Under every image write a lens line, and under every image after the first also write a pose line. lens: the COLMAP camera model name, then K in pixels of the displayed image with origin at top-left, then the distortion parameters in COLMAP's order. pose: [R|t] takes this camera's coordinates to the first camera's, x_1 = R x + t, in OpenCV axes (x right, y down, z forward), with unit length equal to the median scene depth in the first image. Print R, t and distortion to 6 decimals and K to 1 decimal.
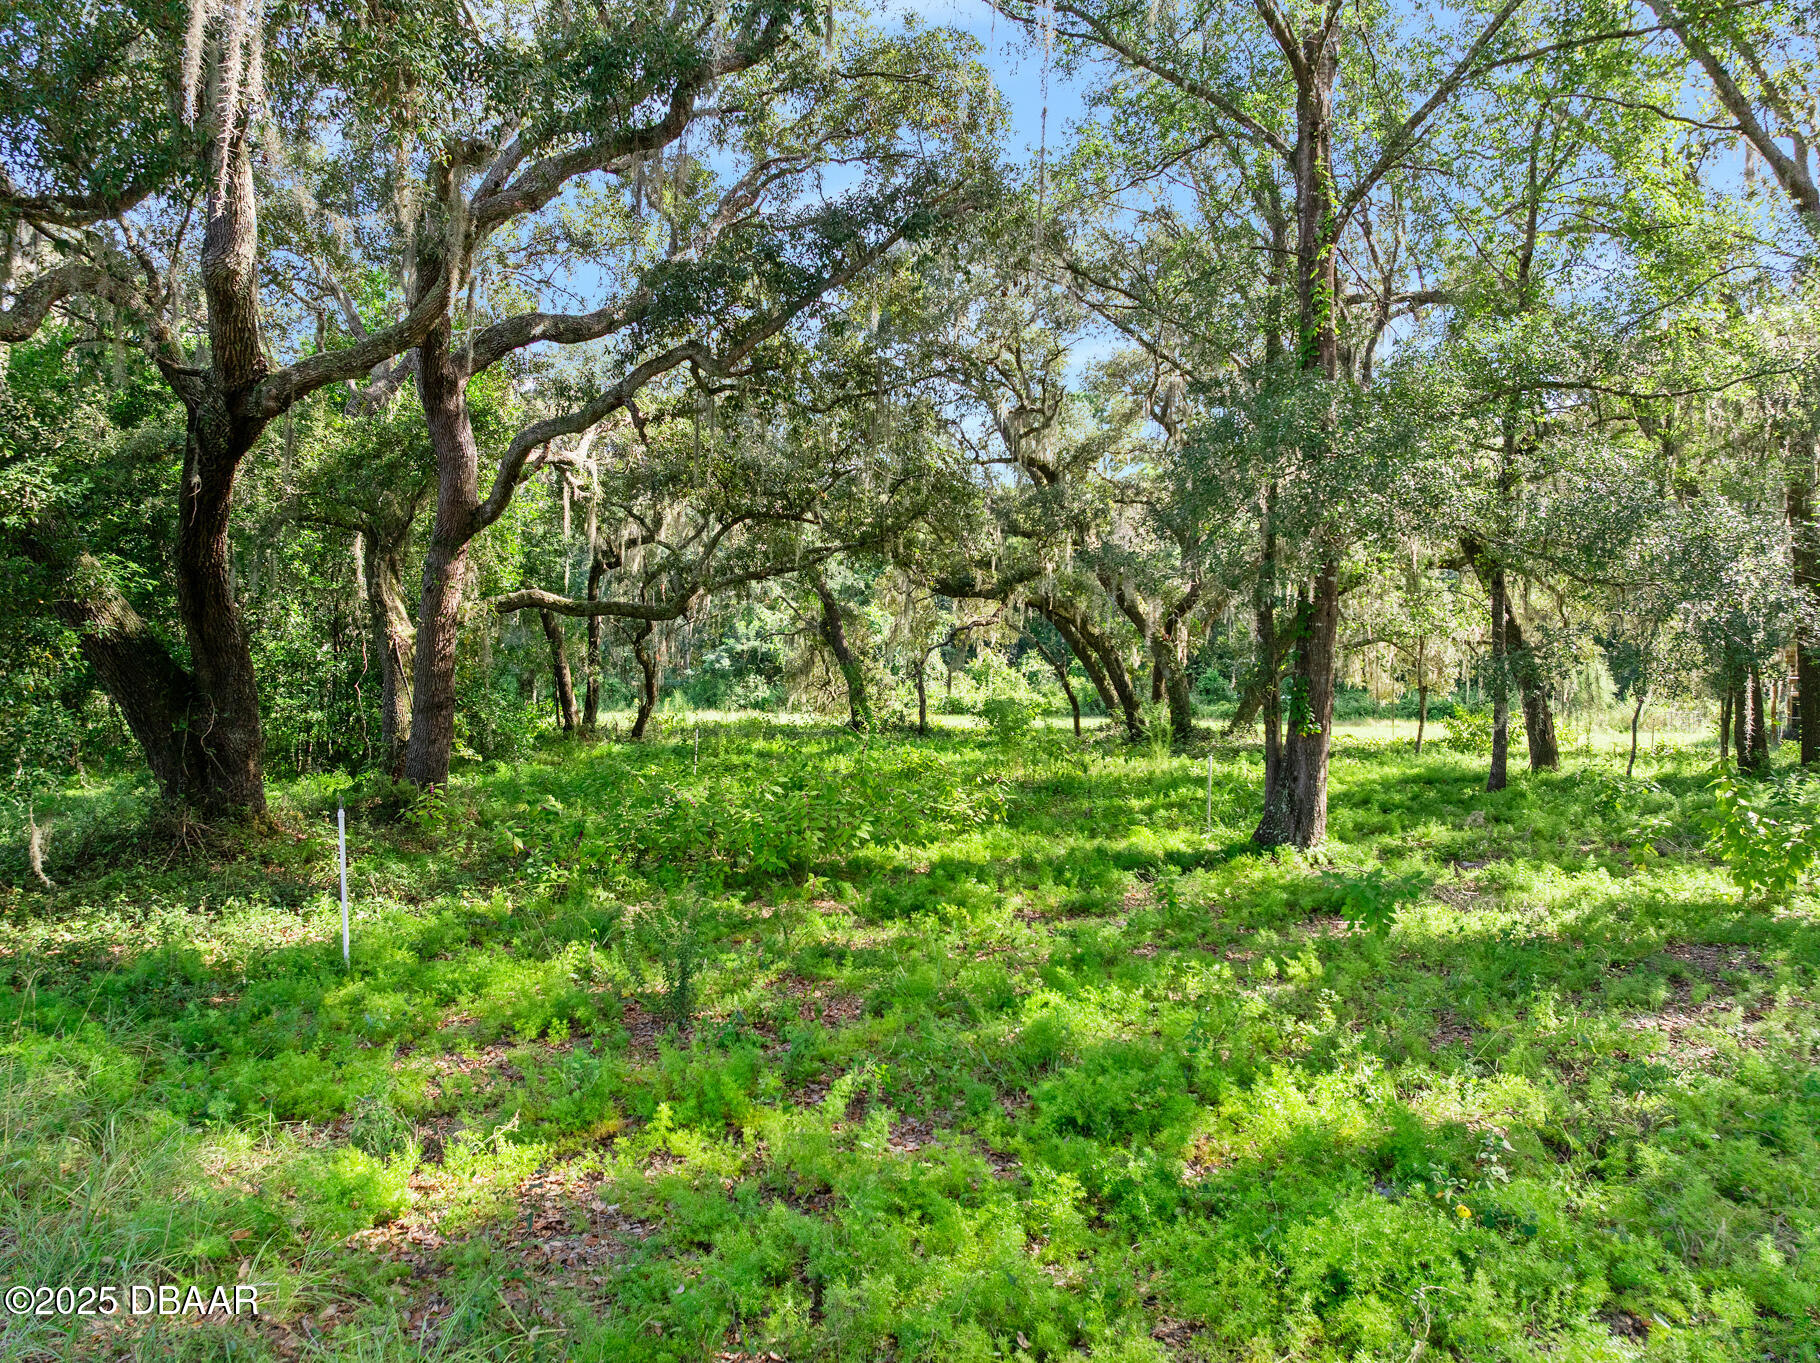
lens RADIAL K [[1299.4, 0, 913.8], [0, 1299.4, 674.6], [0, 0, 1]] dist [-0.061233, 0.035811]
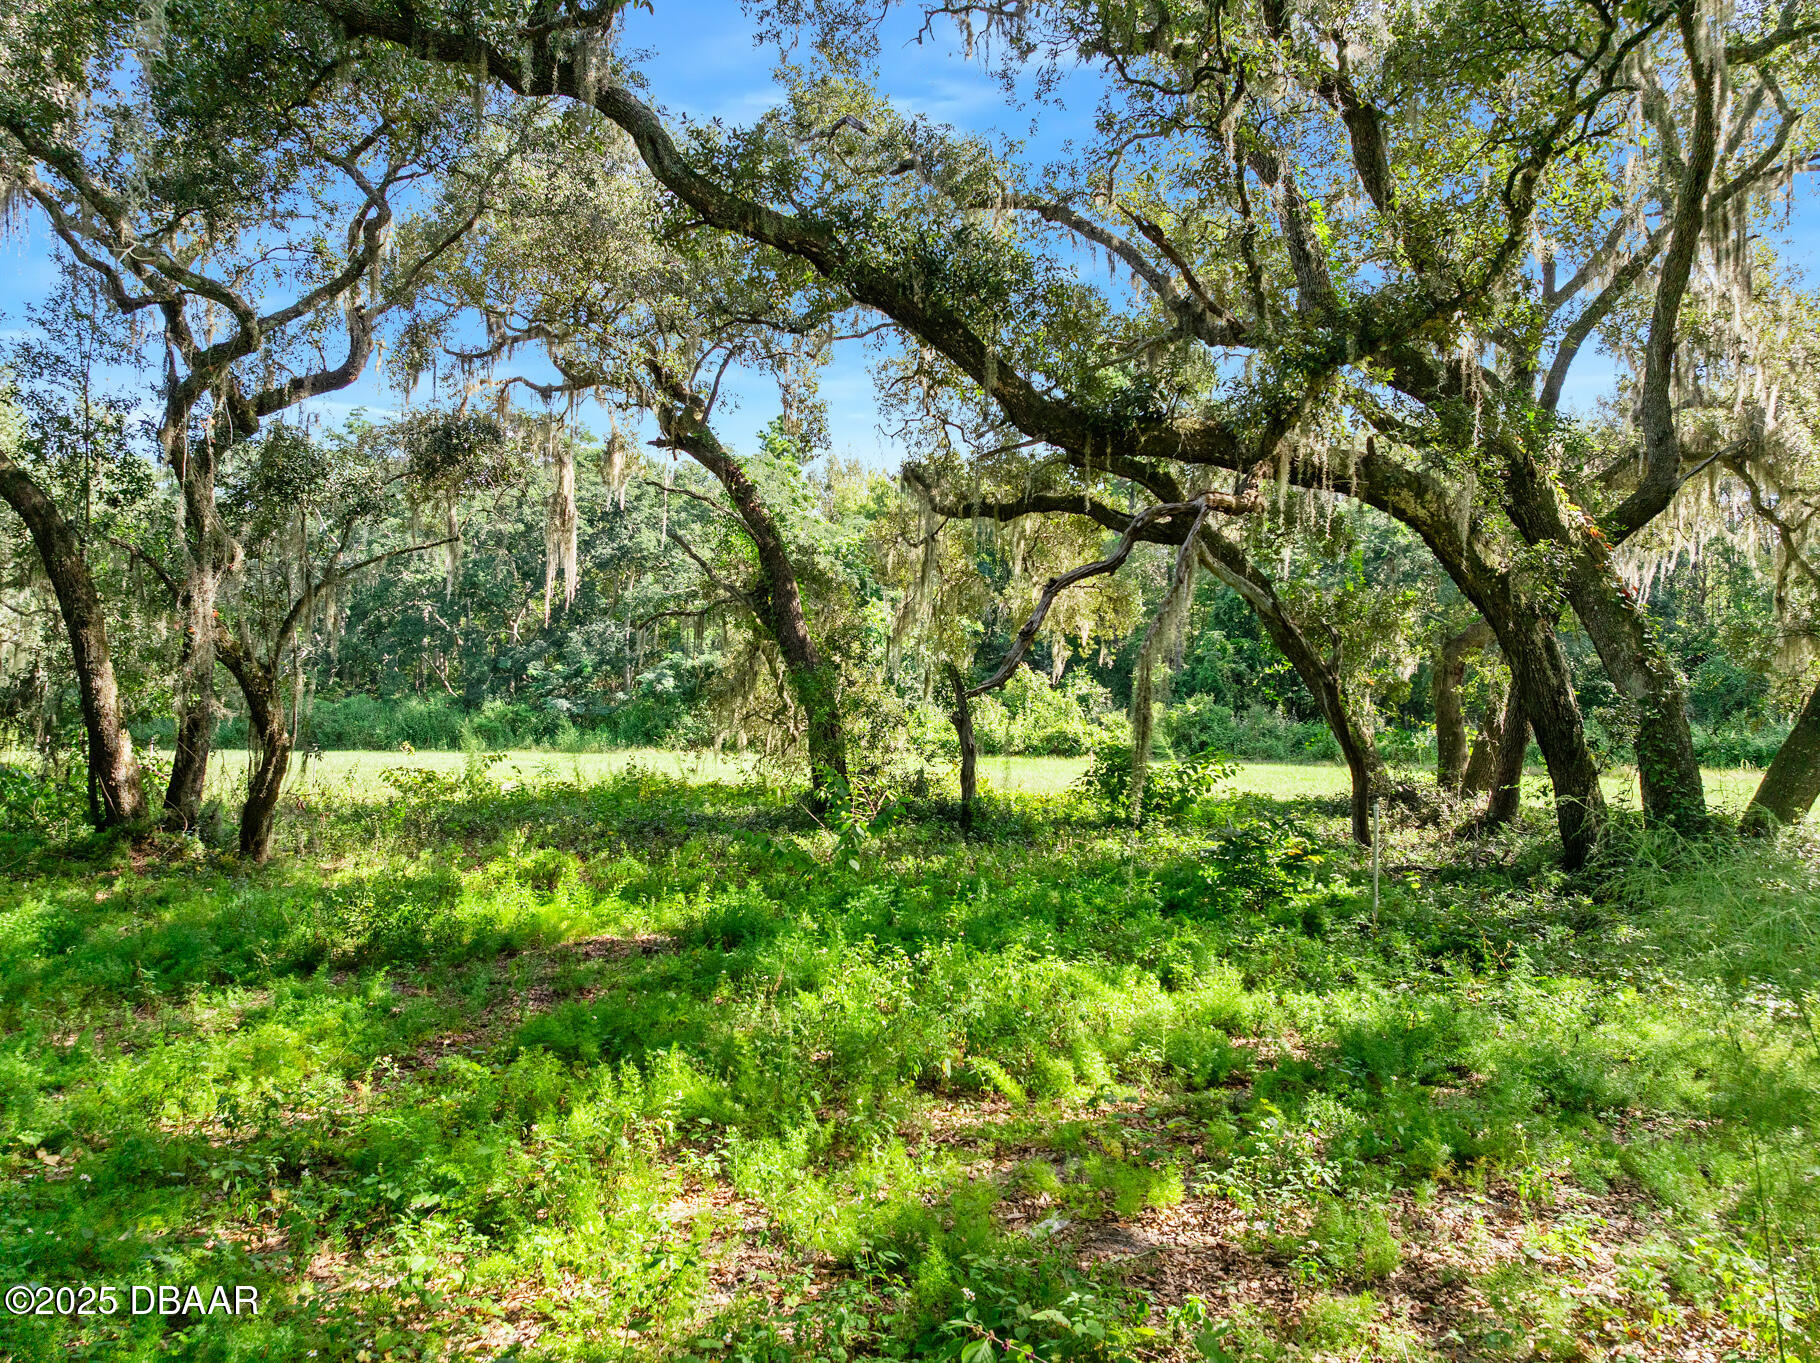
lens RADIAL K [[1299.4, 0, 913.8], [0, 1299.4, 674.6], [0, 0, 1]] dist [-0.061233, 0.035811]
pose [[1.000000, -0.000203, 0.000821, -0.010206], [0.000221, 0.999770, -0.021445, 0.002843], [-0.000816, 0.021445, 0.999770, 0.446216]]
